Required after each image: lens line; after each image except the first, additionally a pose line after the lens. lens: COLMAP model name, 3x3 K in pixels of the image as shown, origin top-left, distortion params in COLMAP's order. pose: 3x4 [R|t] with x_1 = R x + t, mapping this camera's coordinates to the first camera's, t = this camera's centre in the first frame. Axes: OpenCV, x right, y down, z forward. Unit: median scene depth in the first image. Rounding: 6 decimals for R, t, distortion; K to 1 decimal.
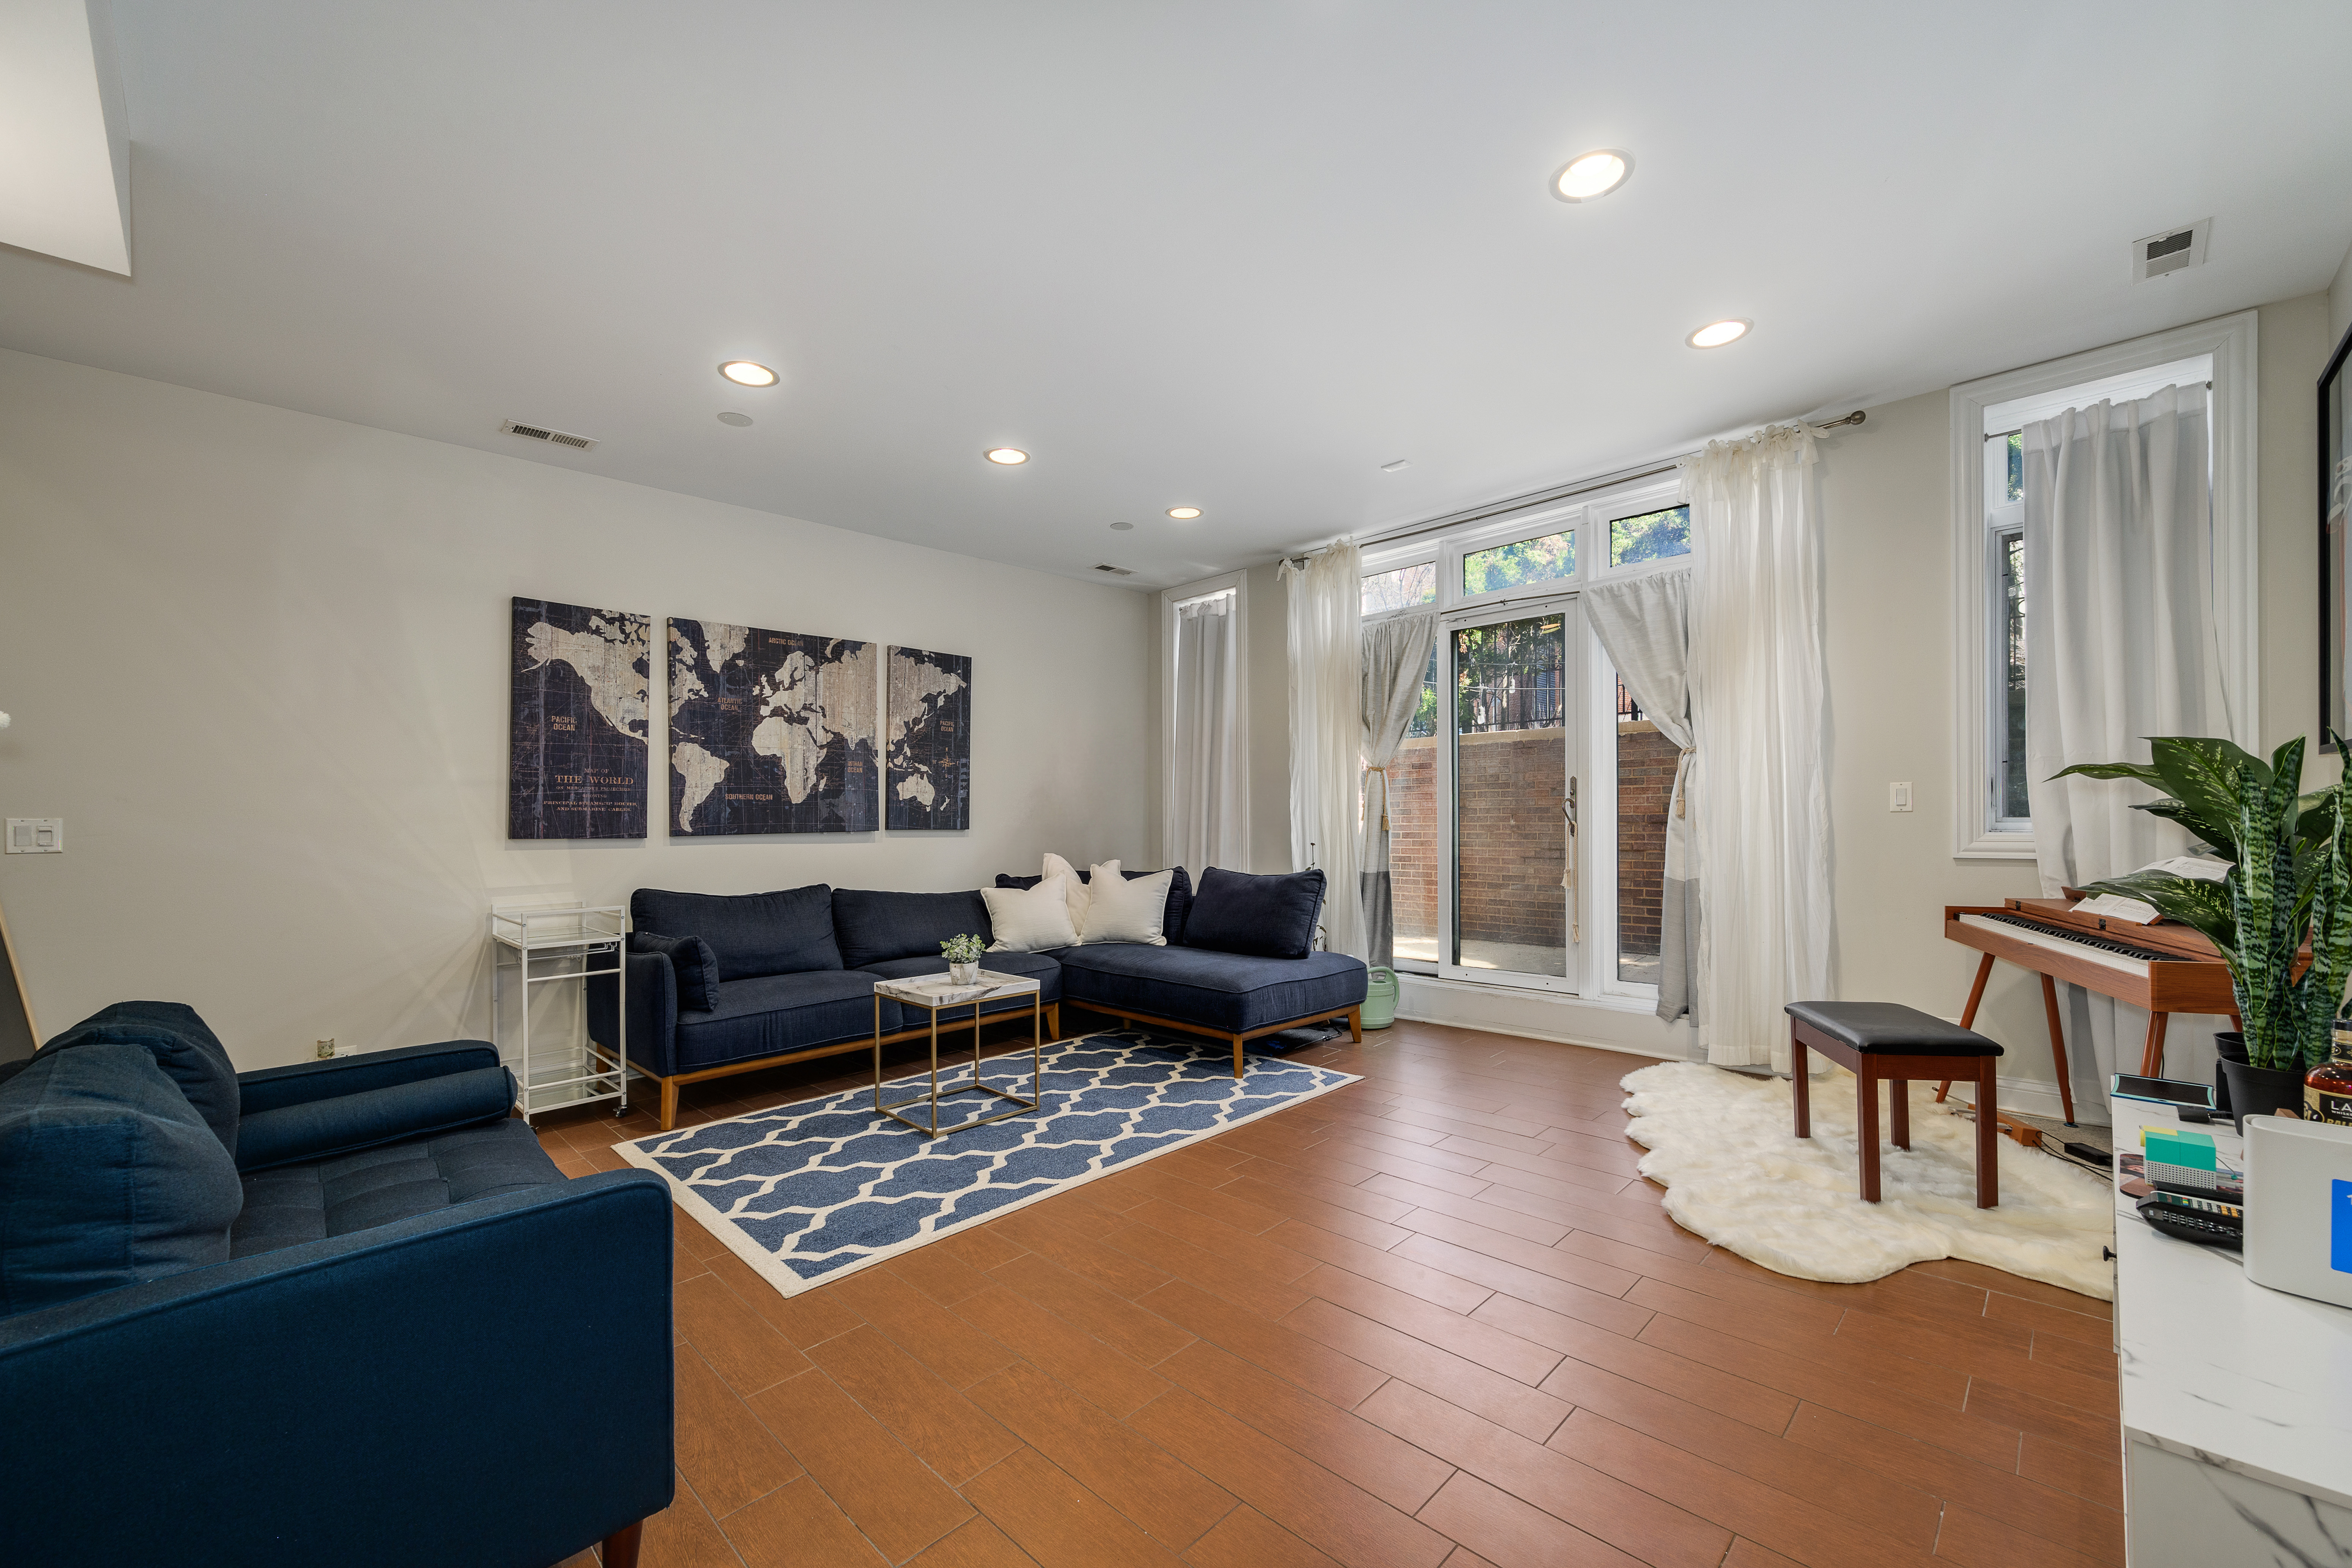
lens RADIAL K [[904.2, 0, 1252.7], [0, 904.2, 820.4], [0, 0, 1]] dist [-0.012653, 0.000057]
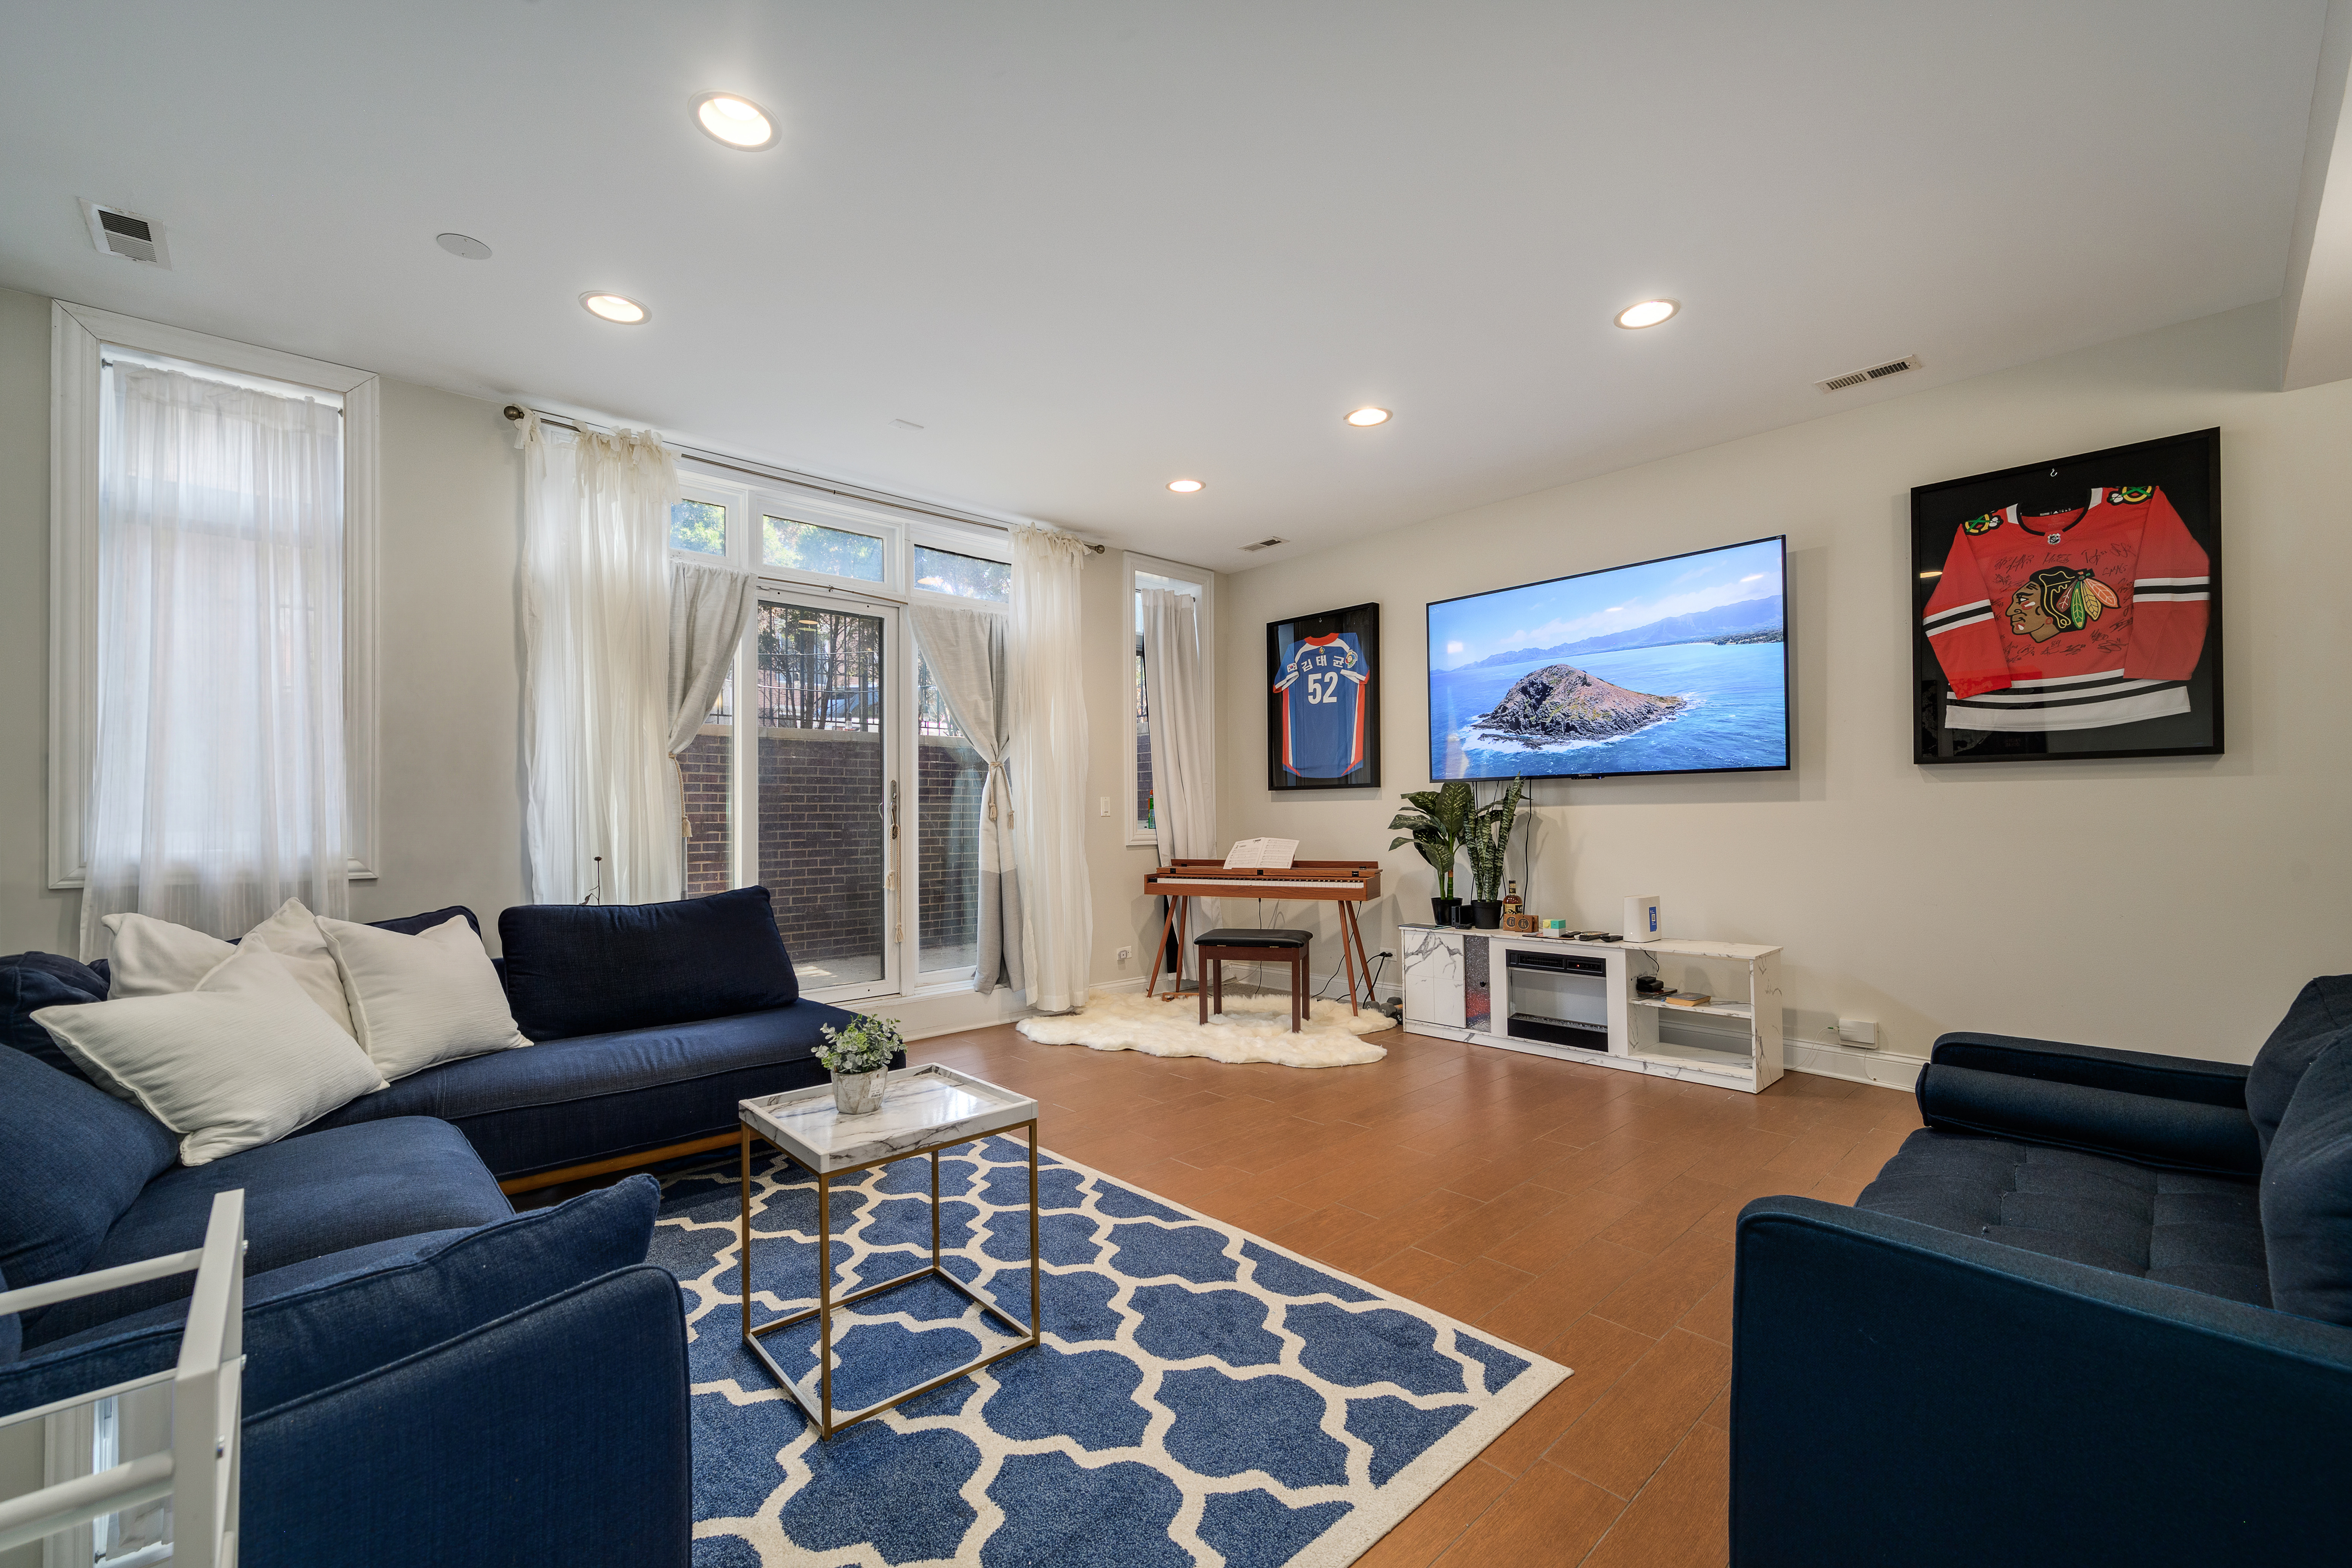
lens RADIAL K [[954.5, 0, 1118.7], [0, 954.5, 816.9], [0, 0, 1]] dist [0.002846, 0.000129]
pose [[0.126656, 0.012462, 0.991868, -0.966554], [0.010477, 0.999849, -0.013900, 0.015137], [-0.991891, 0.012152, 0.126506, 0.858551]]
